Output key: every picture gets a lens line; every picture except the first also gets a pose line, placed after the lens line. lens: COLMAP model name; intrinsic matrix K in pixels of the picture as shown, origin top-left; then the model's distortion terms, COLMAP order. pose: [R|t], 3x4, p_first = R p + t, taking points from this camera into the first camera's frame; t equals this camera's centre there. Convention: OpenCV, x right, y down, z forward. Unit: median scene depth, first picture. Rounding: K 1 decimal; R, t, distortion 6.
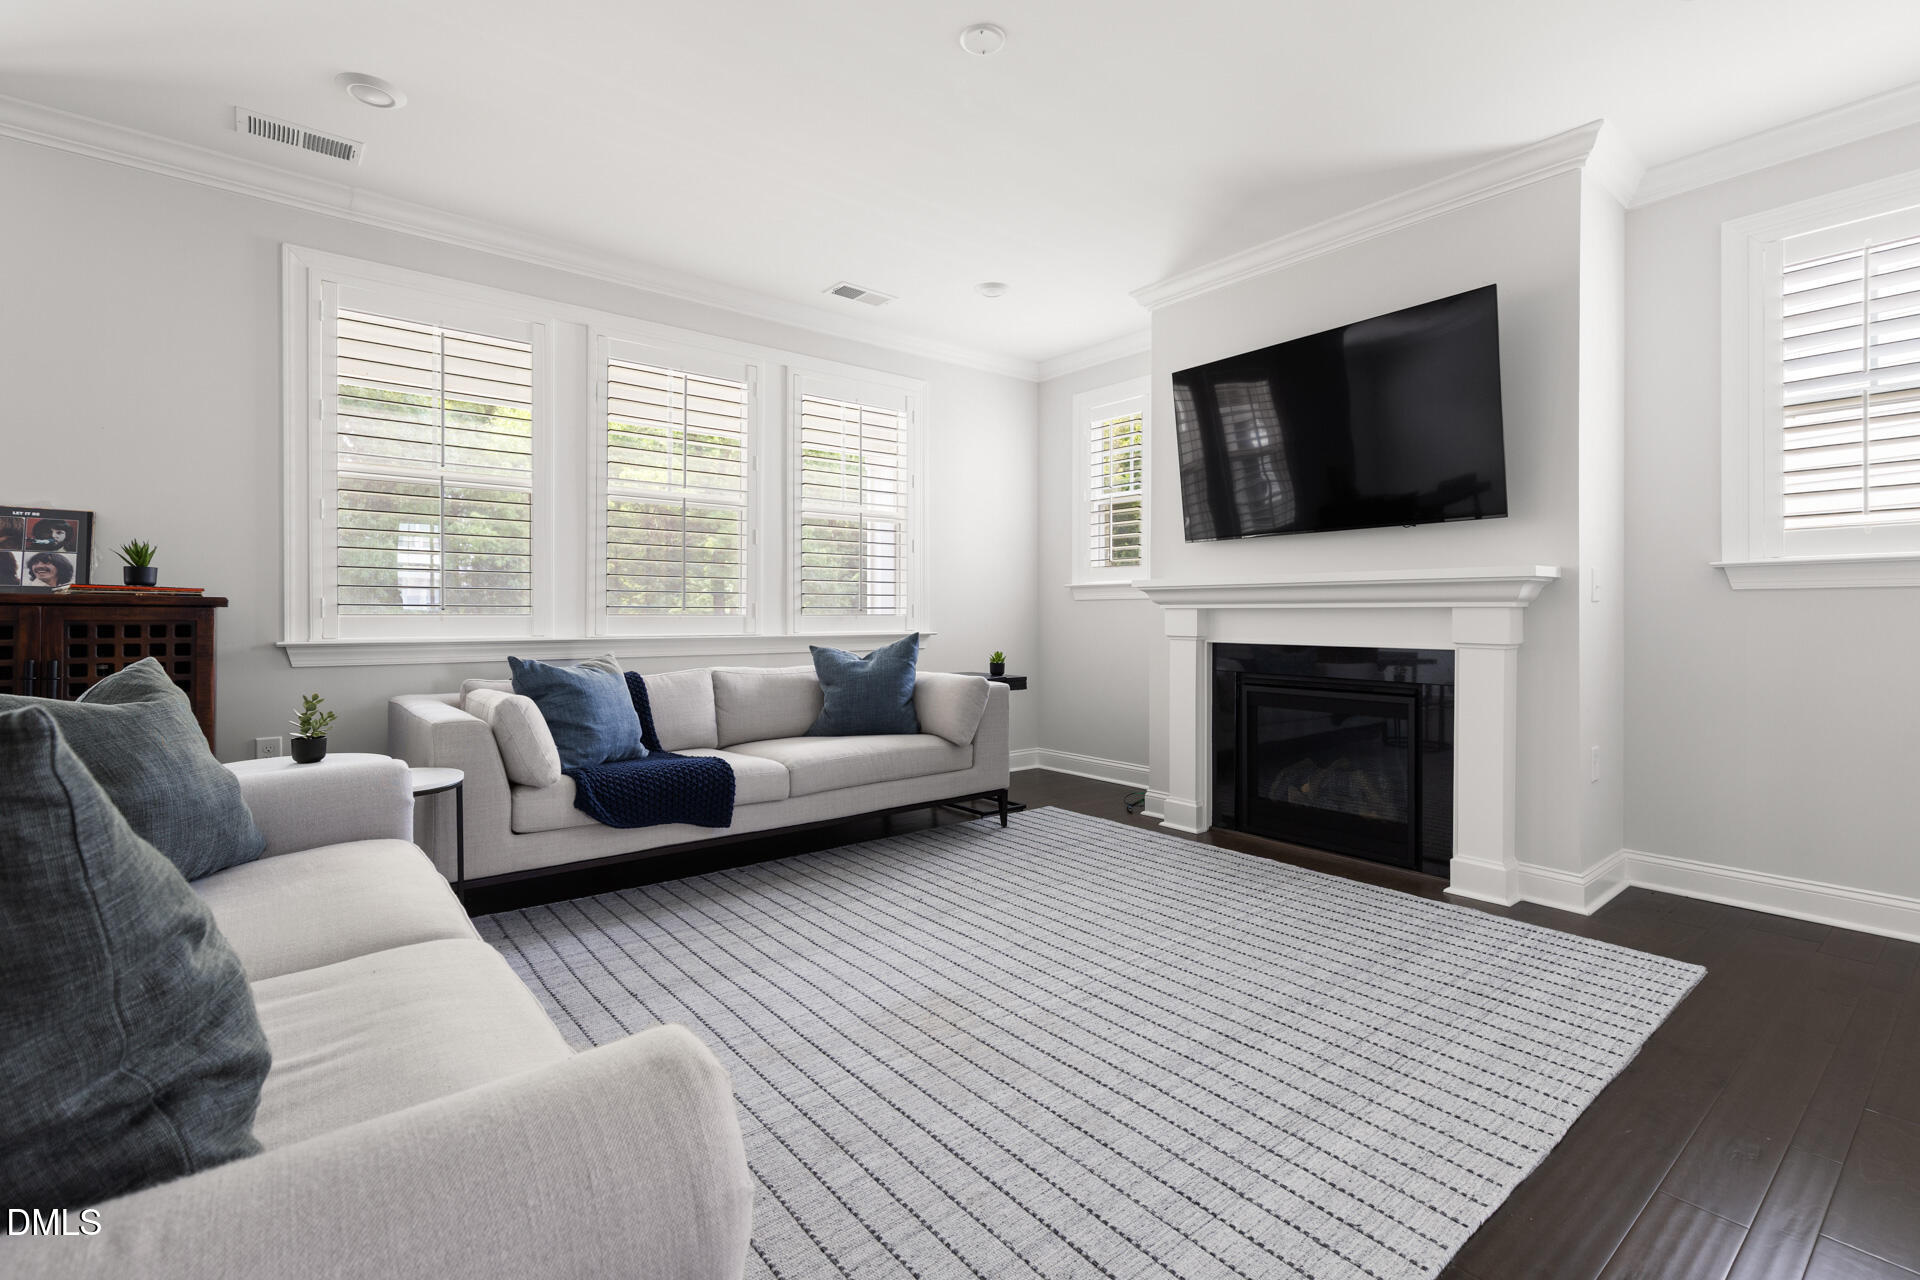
lens RADIAL K [[870.0, 0, 964.3], [0, 870.0, 614.8], [0, 0, 1]] dist [0.010092, -0.000408]
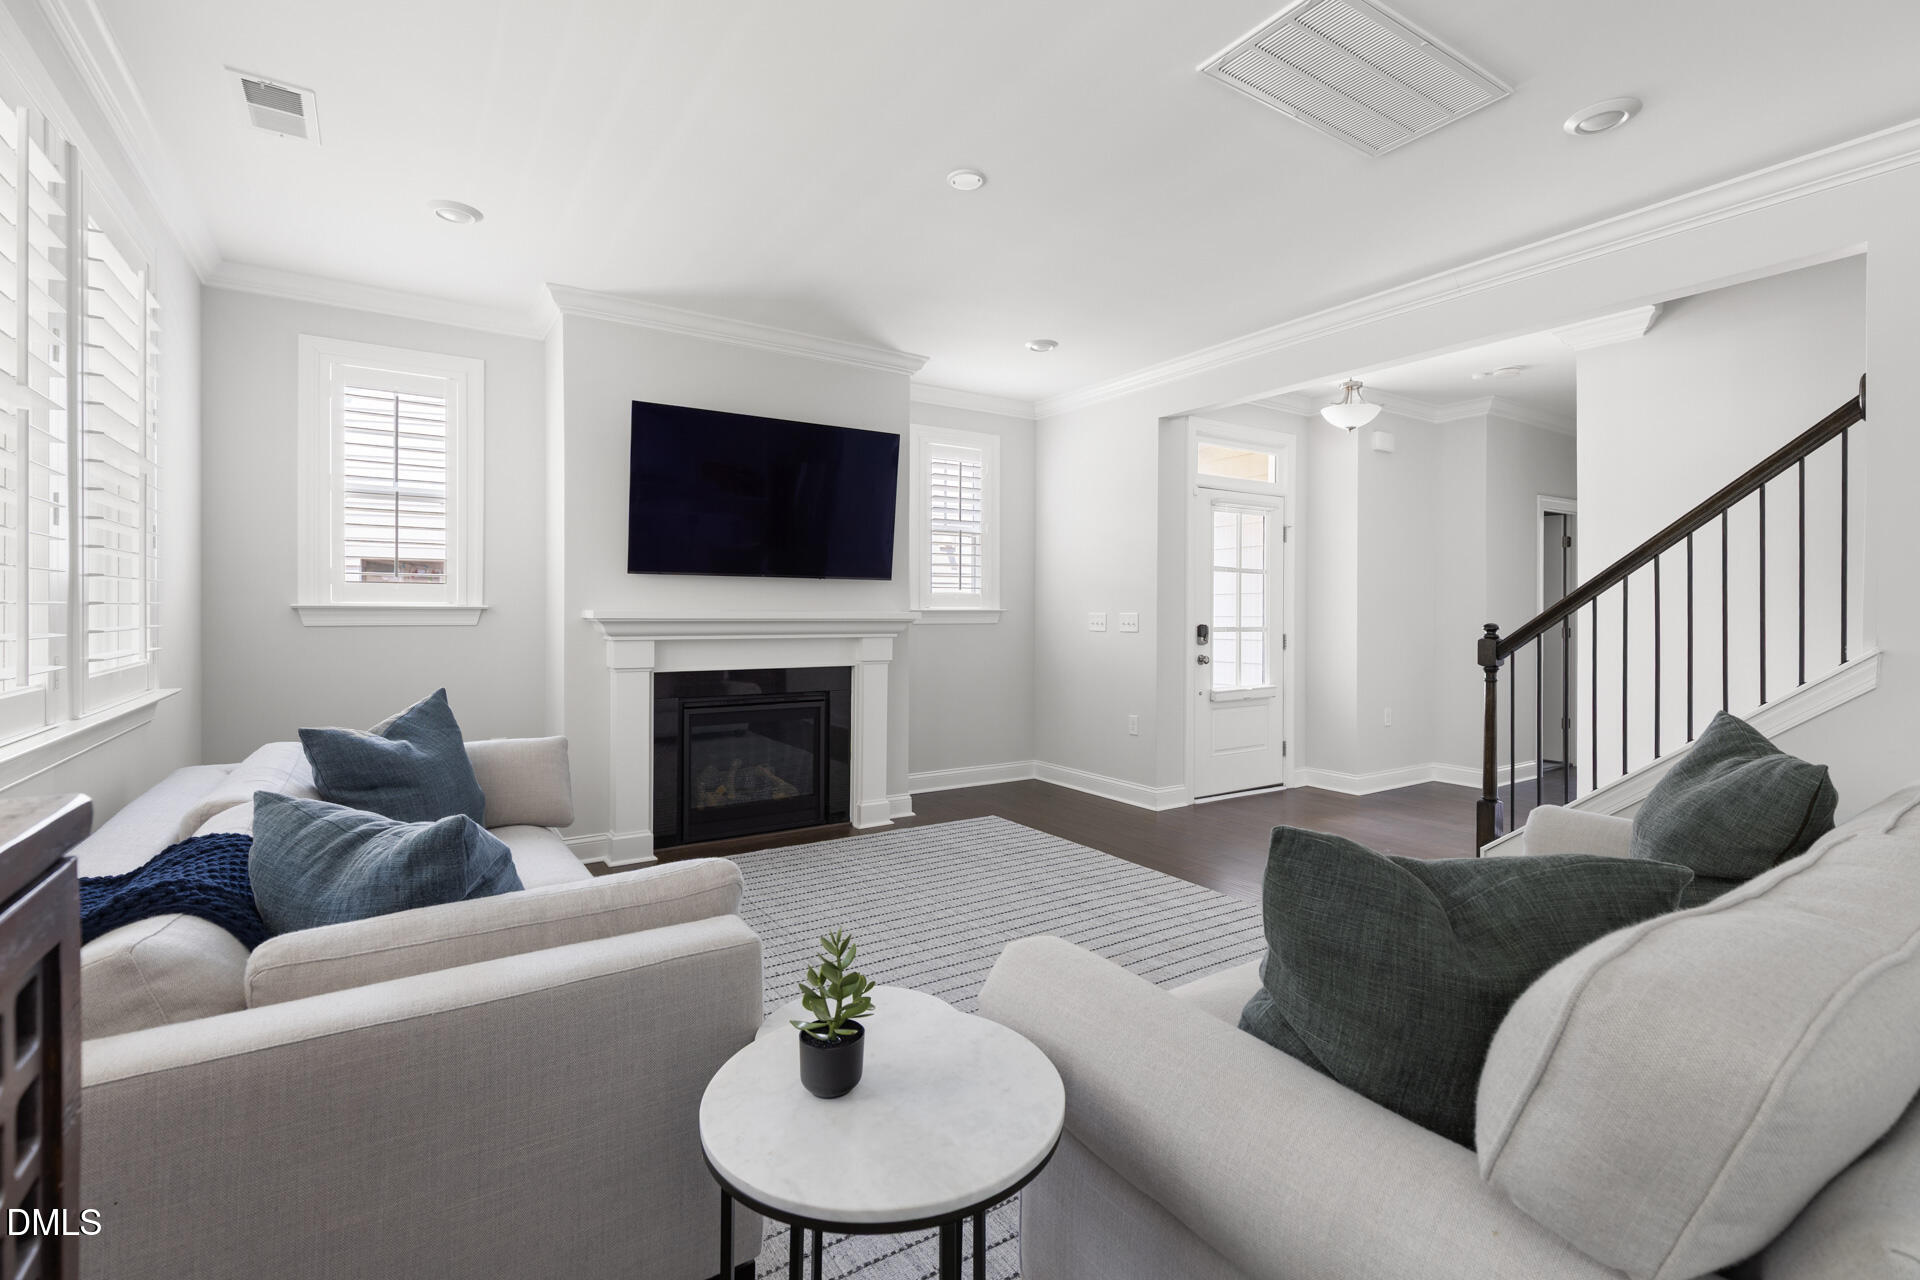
lens RADIAL K [[870.0, 0, 964.3], [0, 870.0, 614.8], [0, 0, 1]] dist [0.010092, -0.000408]
pose [[0.098491, -0.003899, 0.995130, -0.993834], [-0.003290, 0.999986, 0.004244, -0.058374], [-0.995132, -0.003692, 0.098477, 0.750487]]
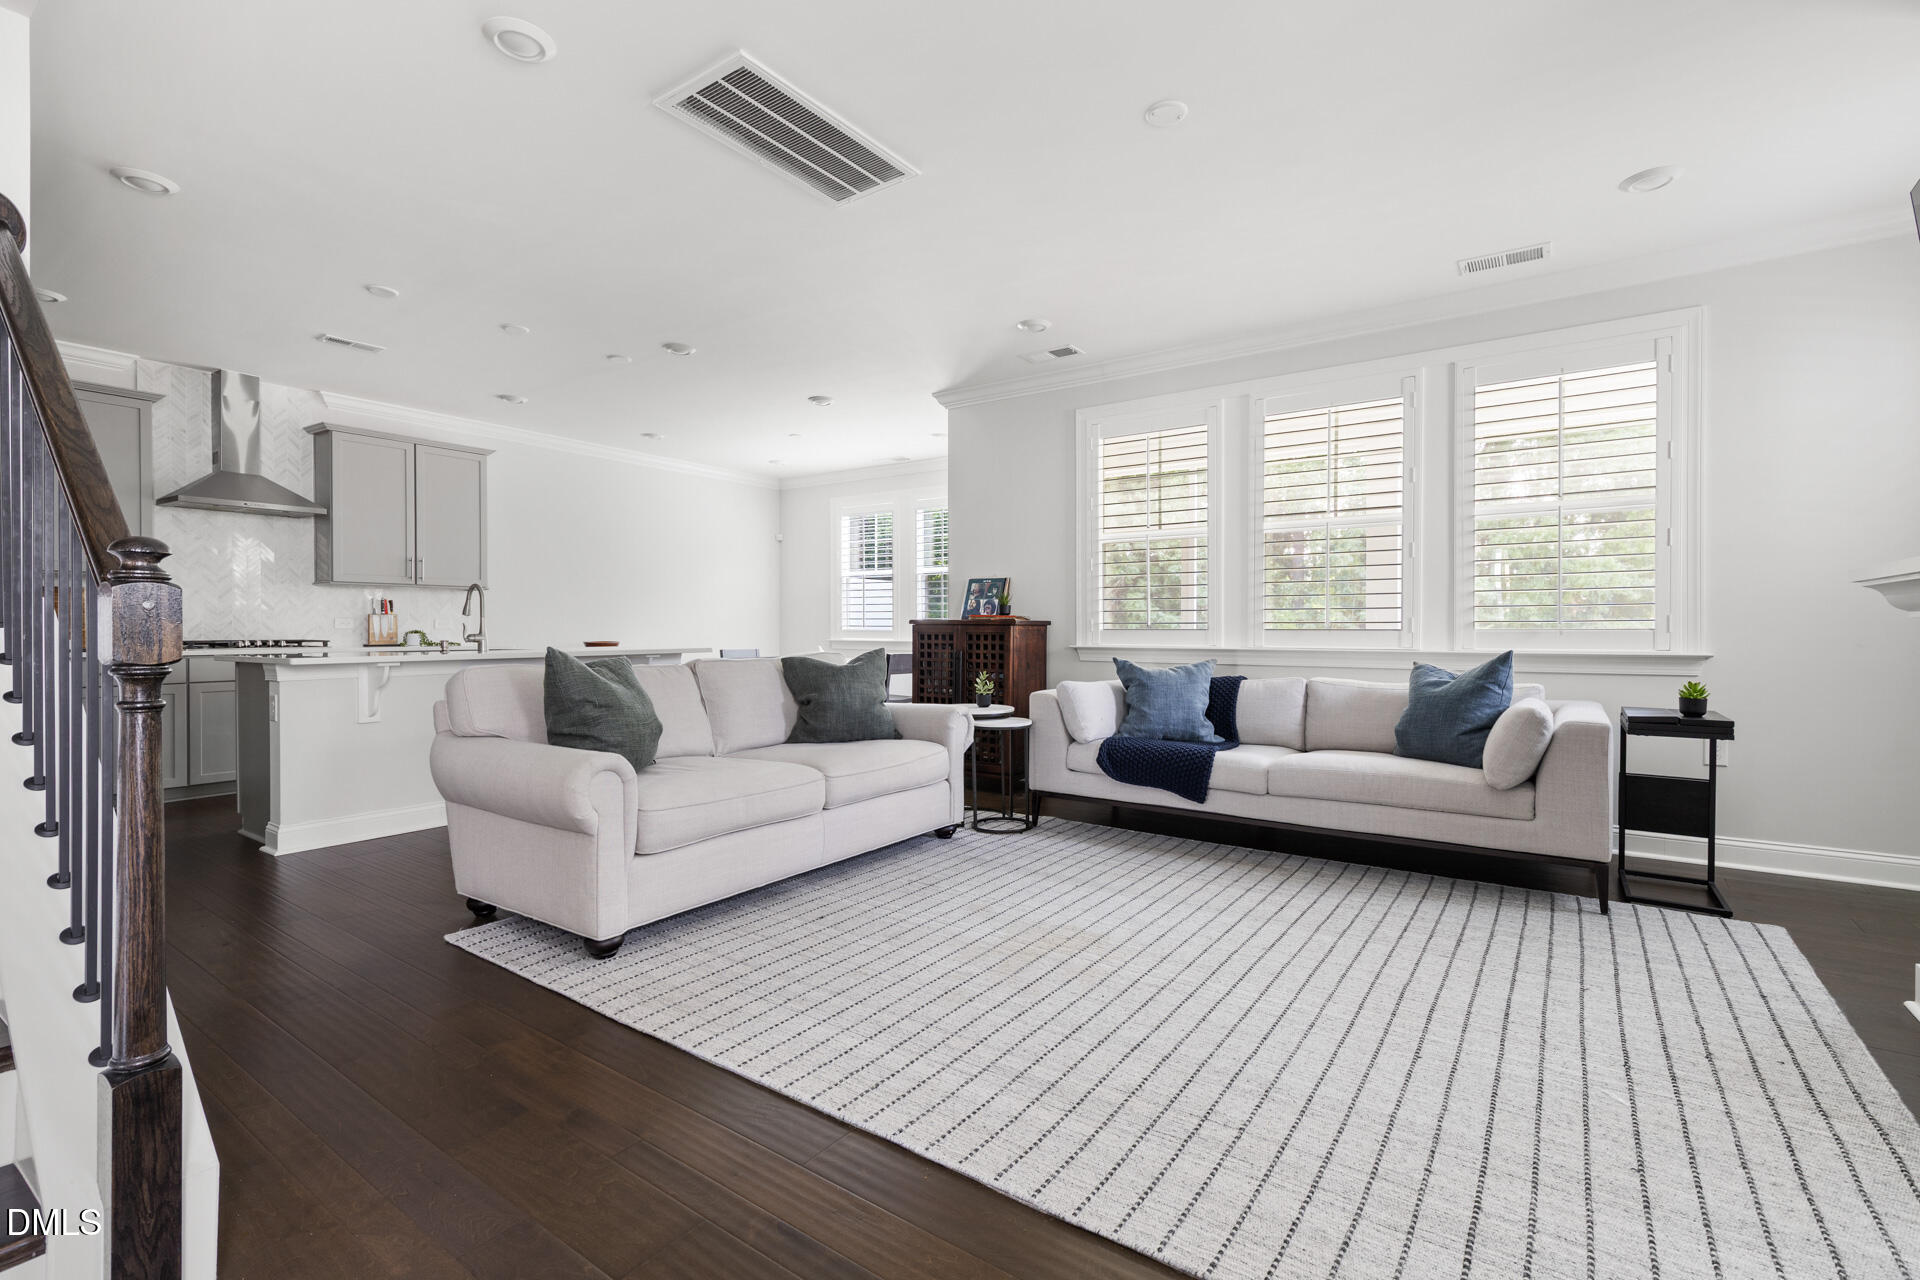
lens RADIAL K [[859.0, 0, 960.0], [0, 859.0, 640.0], [0, 0, 1]] dist [0.001491, -0.000268]
pose [[0.261713, 0.011094, -0.965082, 0.863811], [-0.000748, 0.999936, 0.011292, 0.001880], [0.965145, -0.002234, 0.261704, 0.389070]]
